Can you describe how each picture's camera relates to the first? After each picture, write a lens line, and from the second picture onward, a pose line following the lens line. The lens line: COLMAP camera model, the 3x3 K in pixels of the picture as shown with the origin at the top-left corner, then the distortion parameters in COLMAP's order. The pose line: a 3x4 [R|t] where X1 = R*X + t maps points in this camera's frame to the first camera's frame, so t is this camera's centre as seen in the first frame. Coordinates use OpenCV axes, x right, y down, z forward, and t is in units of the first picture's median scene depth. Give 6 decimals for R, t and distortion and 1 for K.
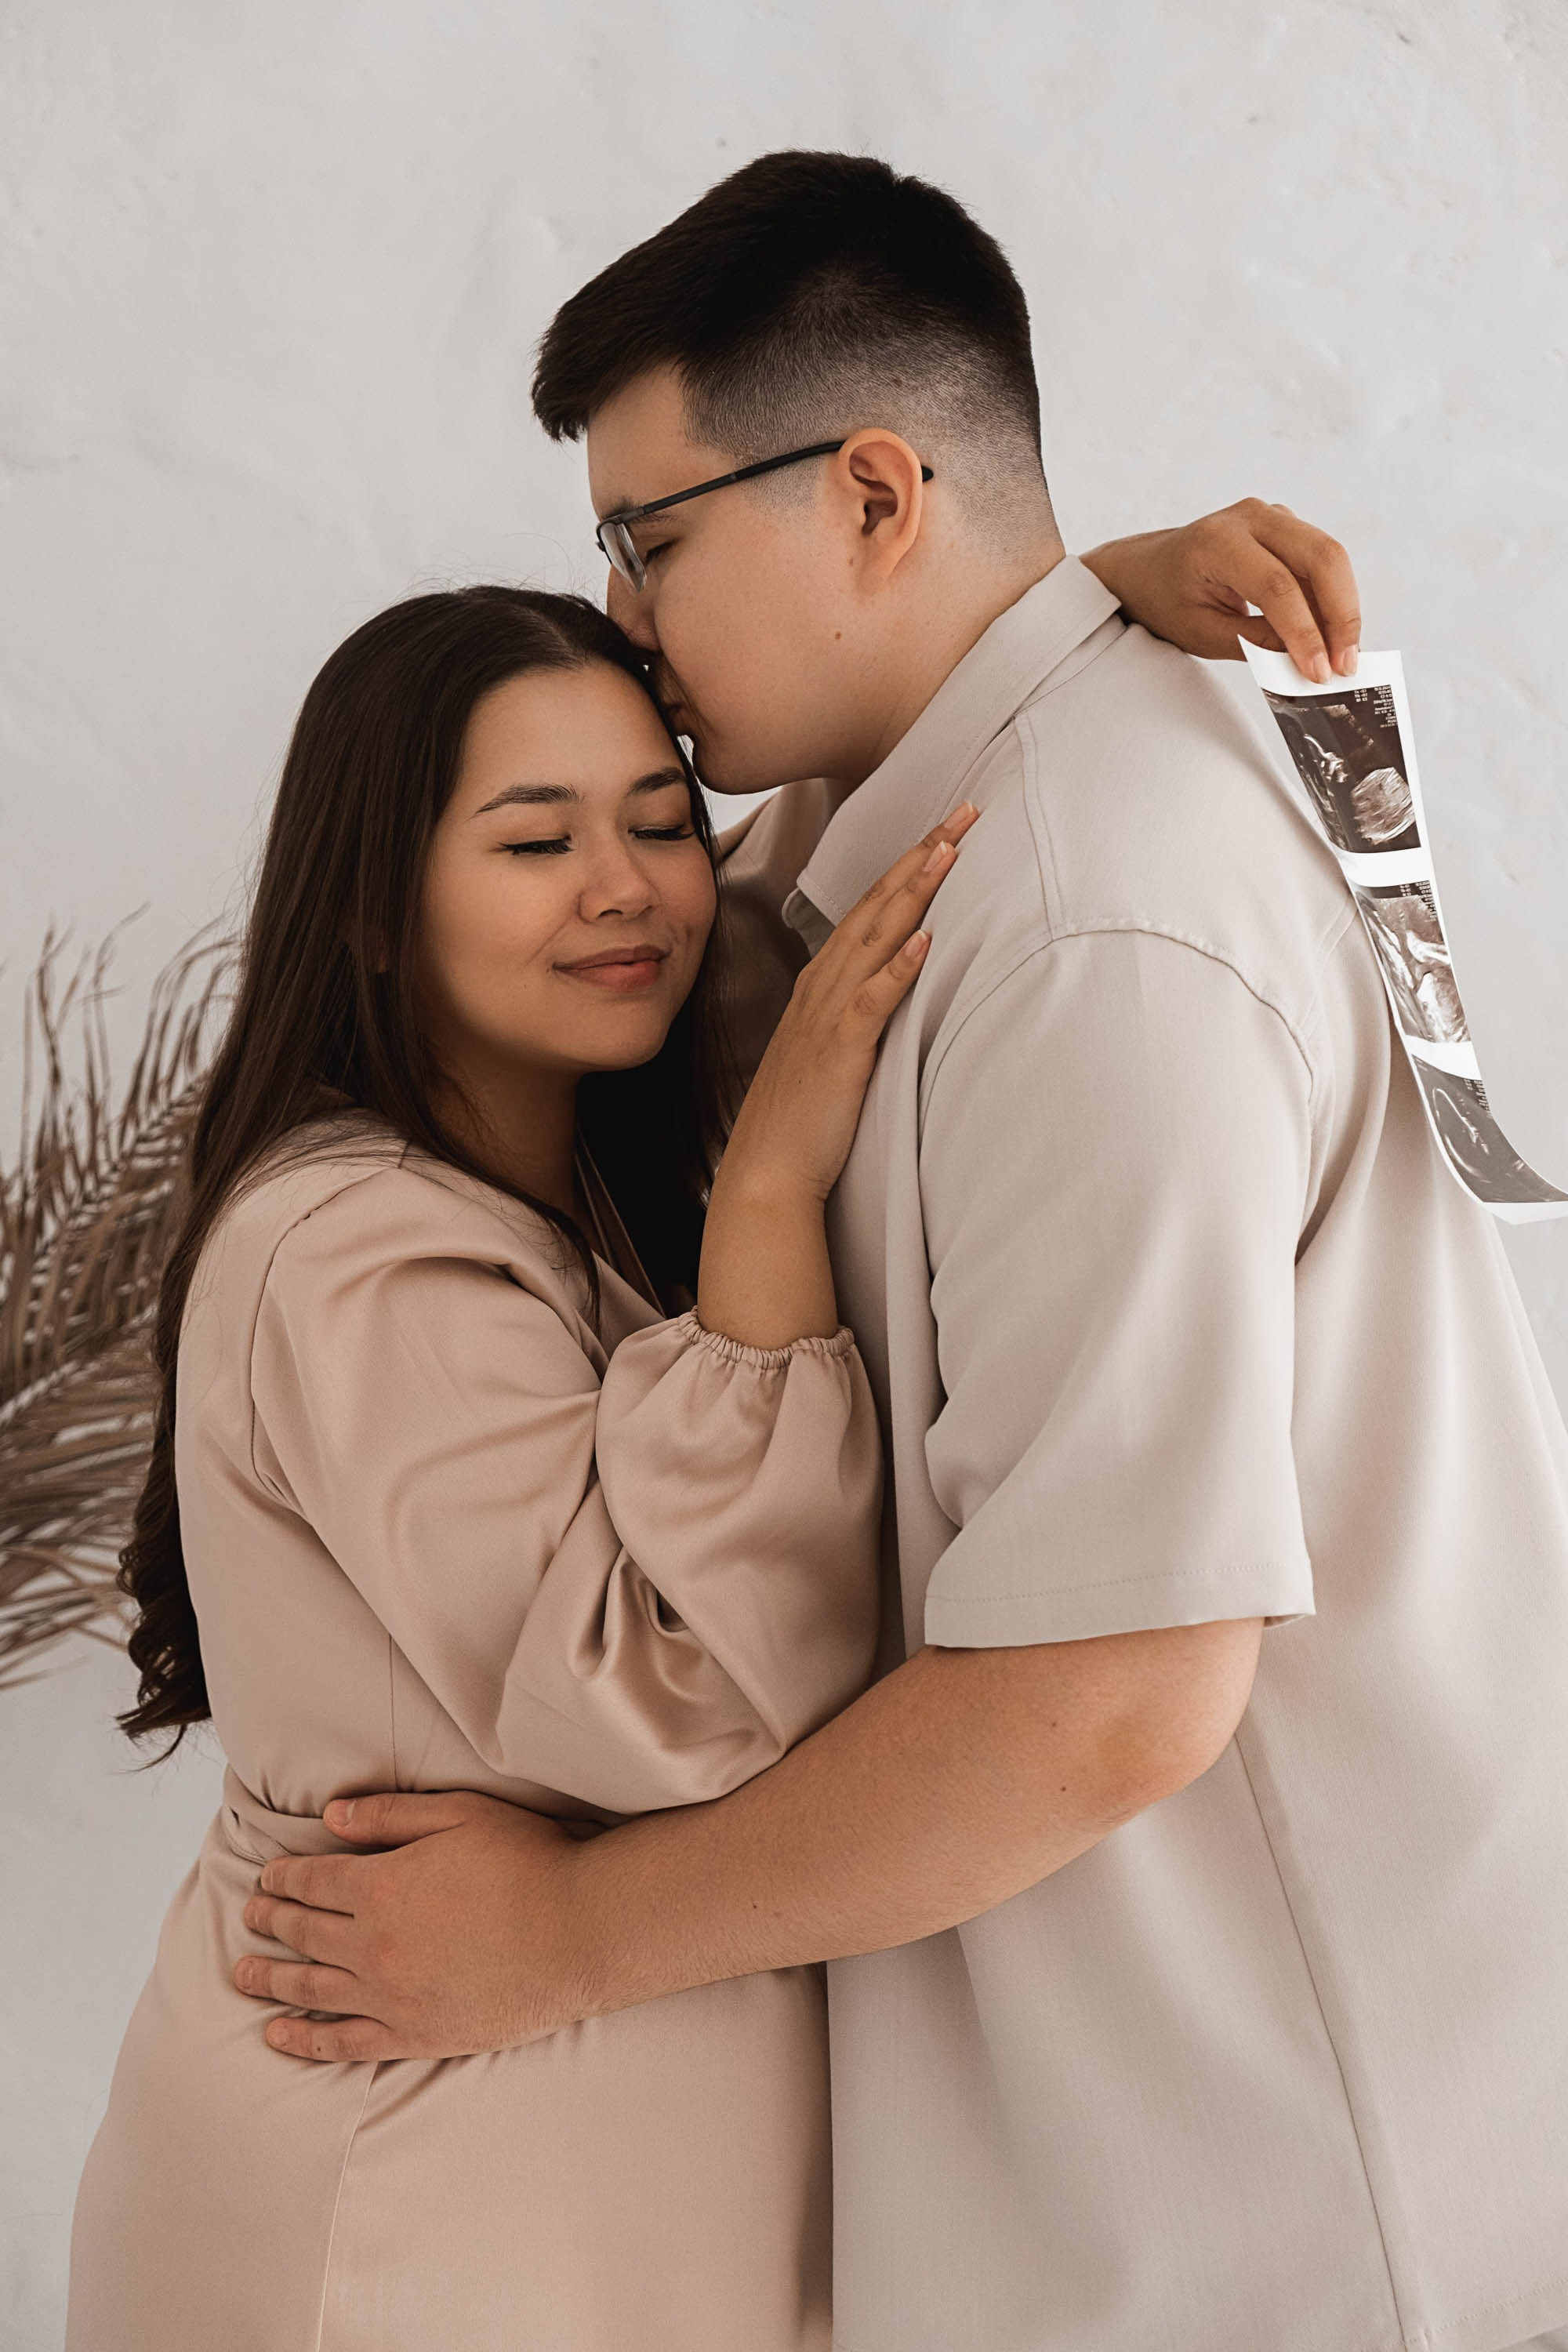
lens RADIAL K [[4277.0, 0, 784.0], [0, 4277.0, 1176.0], [0, 0, 1]] dist [0.245175, -1.527228]
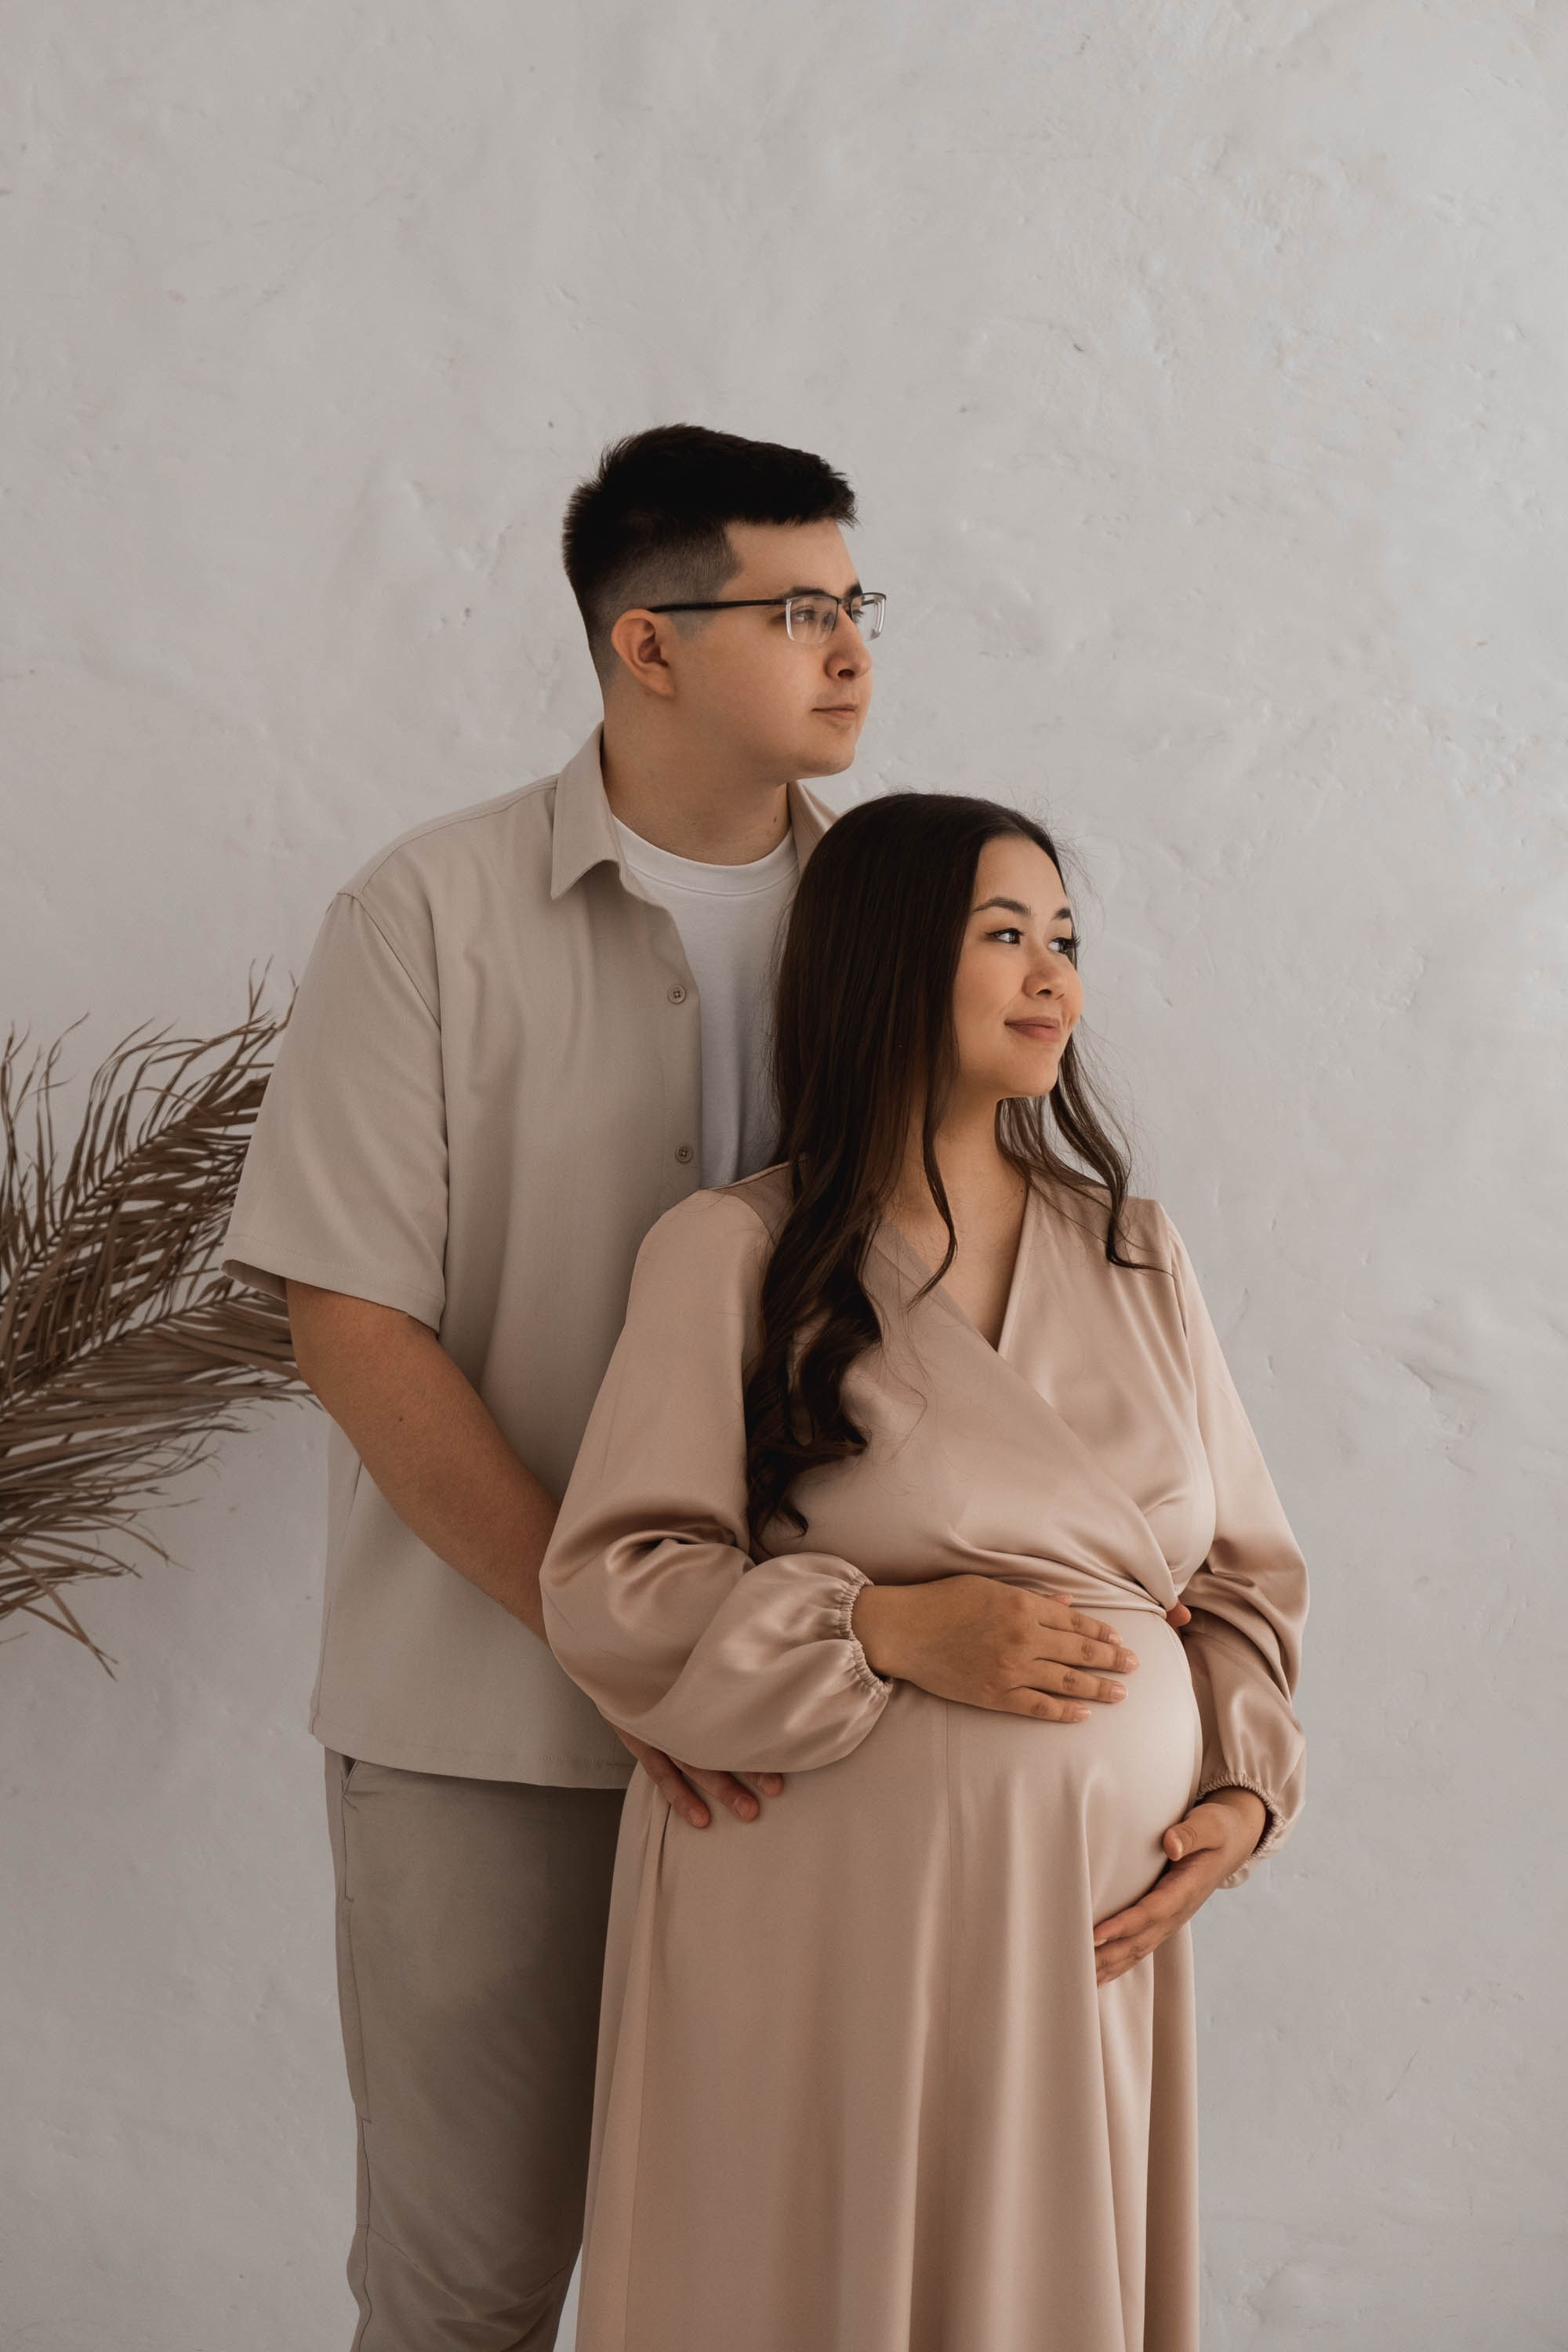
lens RADIAL K [[4995.1, 0, 784.0], [0, 4995.1, 1176.0], [0, 0, 1]] dist [0.092846, -0.725326]
pose [[0.999994, 0.002691, -0.002022, 0.058801], [-0.002826, 0.997546, -0.069960, 0.083971], [0.001829, 0.069965, 0.997548, -0.454922]]
